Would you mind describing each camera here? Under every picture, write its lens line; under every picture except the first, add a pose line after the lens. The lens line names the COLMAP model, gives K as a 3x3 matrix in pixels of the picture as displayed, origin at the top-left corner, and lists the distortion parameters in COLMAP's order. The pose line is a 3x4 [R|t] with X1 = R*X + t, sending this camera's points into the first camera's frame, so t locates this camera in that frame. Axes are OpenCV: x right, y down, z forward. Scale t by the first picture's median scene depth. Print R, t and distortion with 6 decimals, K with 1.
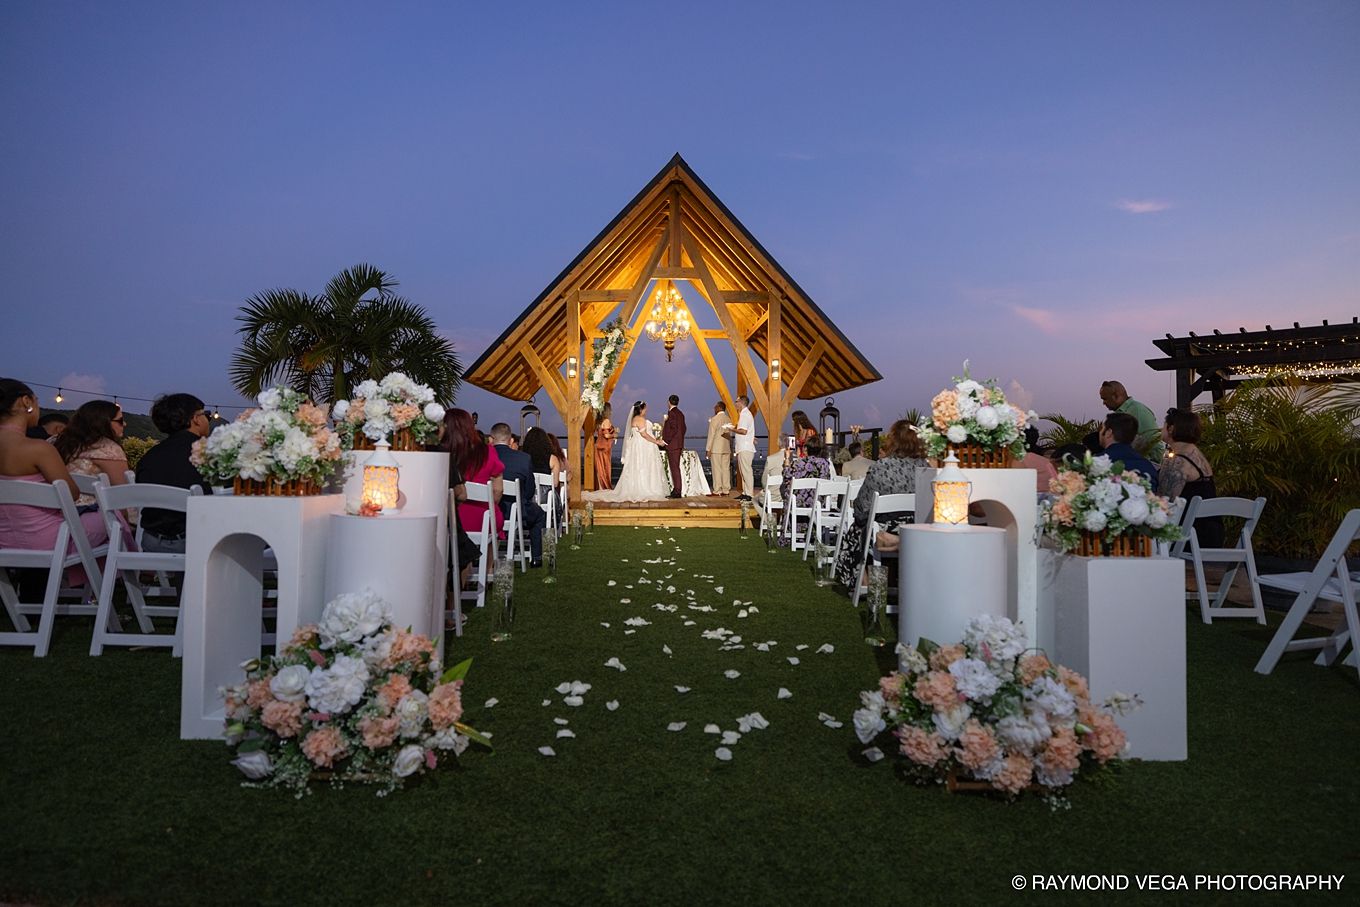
lens RADIAL K [[693.6, 0, 725.0], [0, 693.6, 455.4], [0, 0, 1]] dist [-0.002013, -0.000688]
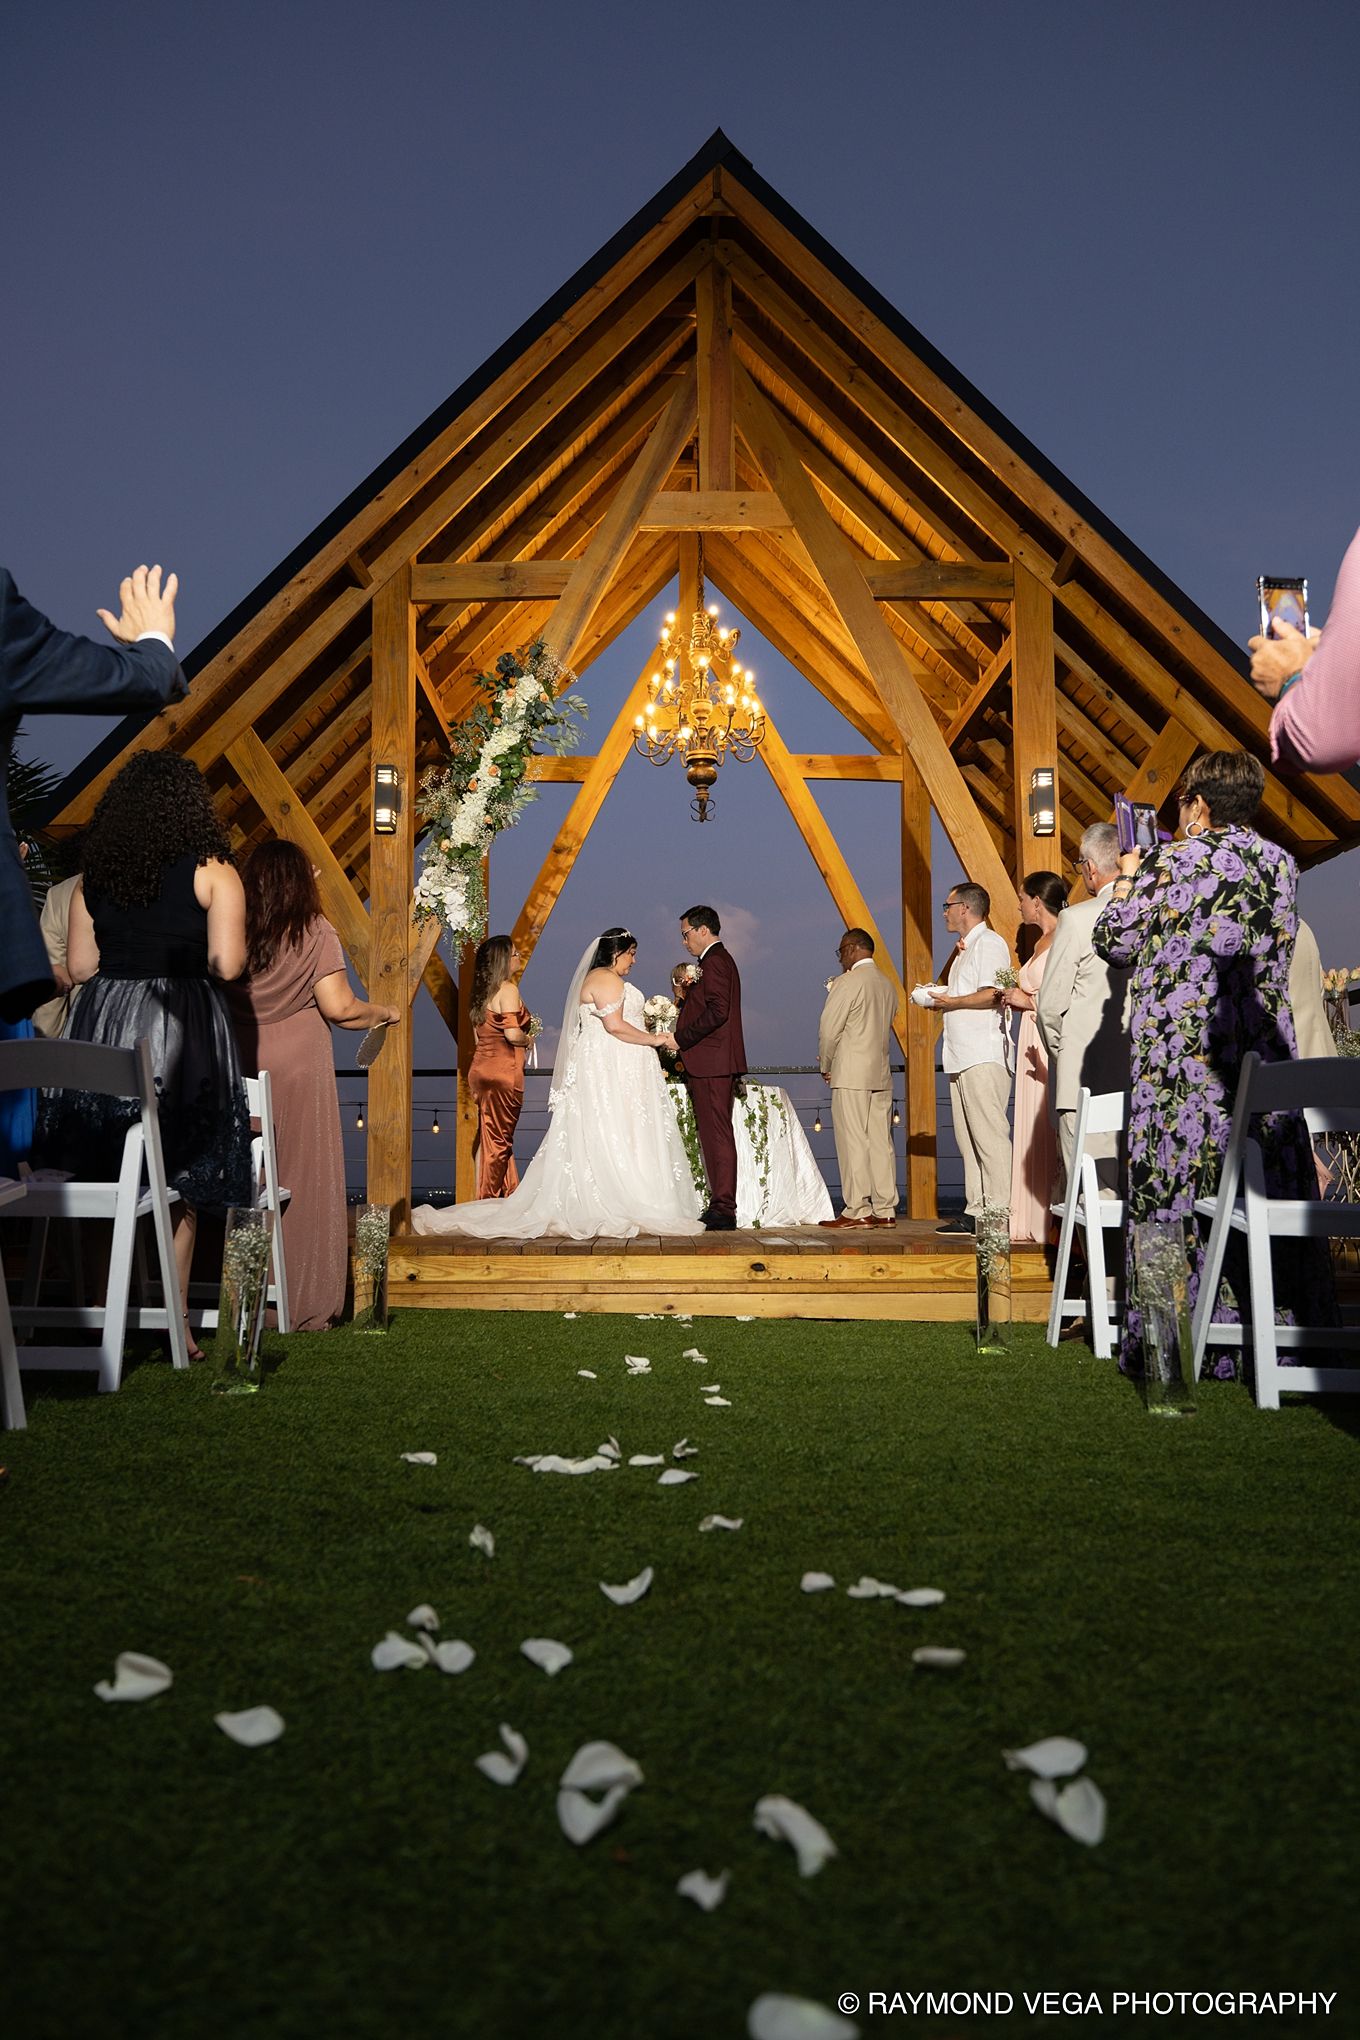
lens RADIAL K [[1590.0, 0, 711.3], [0, 1590.0, 1019.4], [0, 0, 1]] dist [0.000018, 0.000060]
pose [[0.996446, -0.013215, -0.083195, -0.094079], [0.004853, 0.994984, -0.099921, 0.238851], [0.084098, 0.099162, 0.991511, 1.757784]]
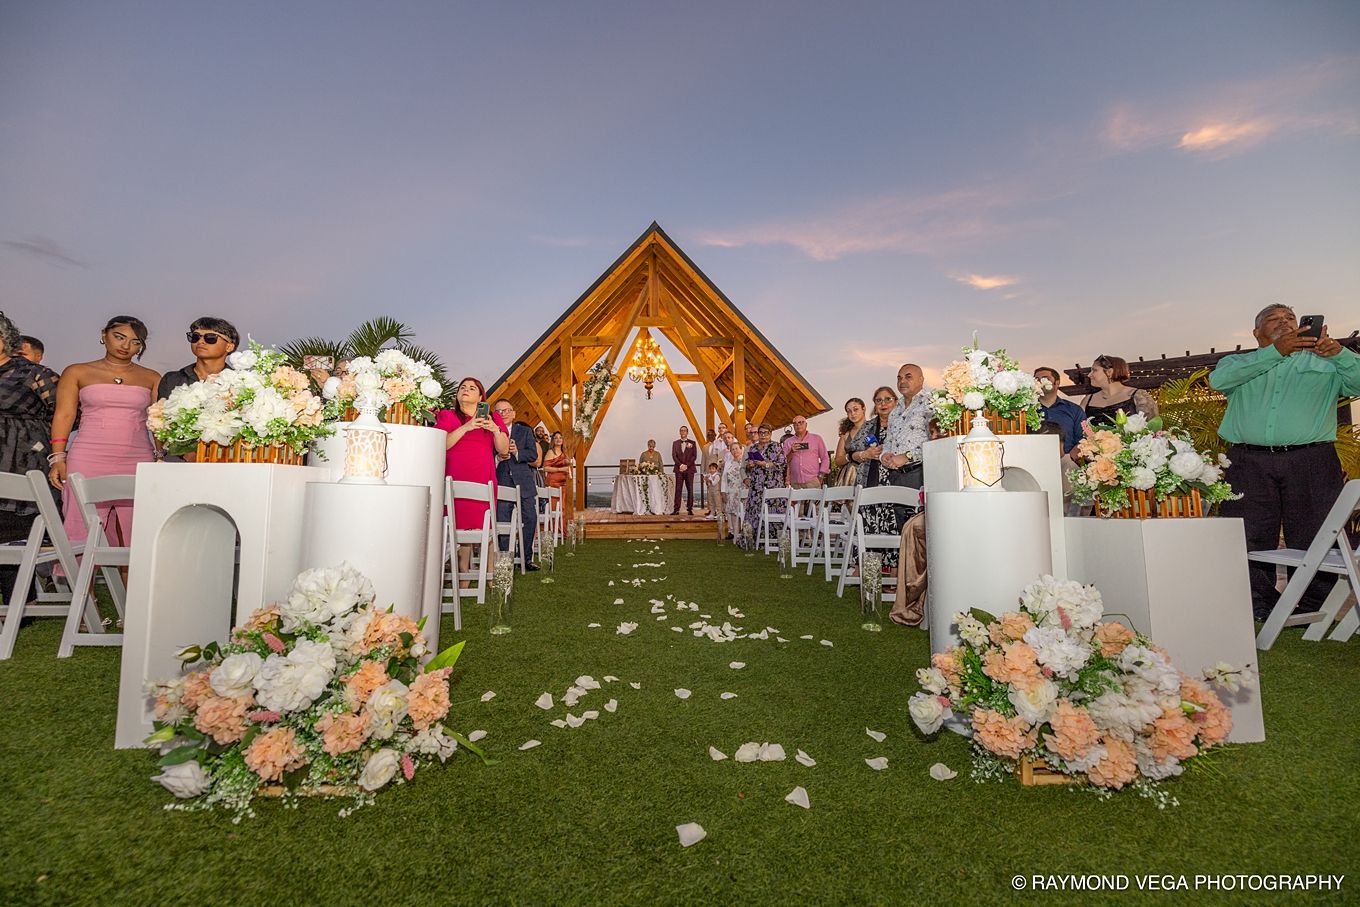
lens RADIAL K [[573.1, 0, 703.4], [0, 573.1, 450.4], [0, 0, 1]] dist [0.002266, -0.000556]
pose [[0.999609, -0.015827, 0.023057, -0.081038], [0.017306, 0.997705, -0.065455, 0.108269], [-0.021968, 0.065829, 0.997589, 0.269511]]
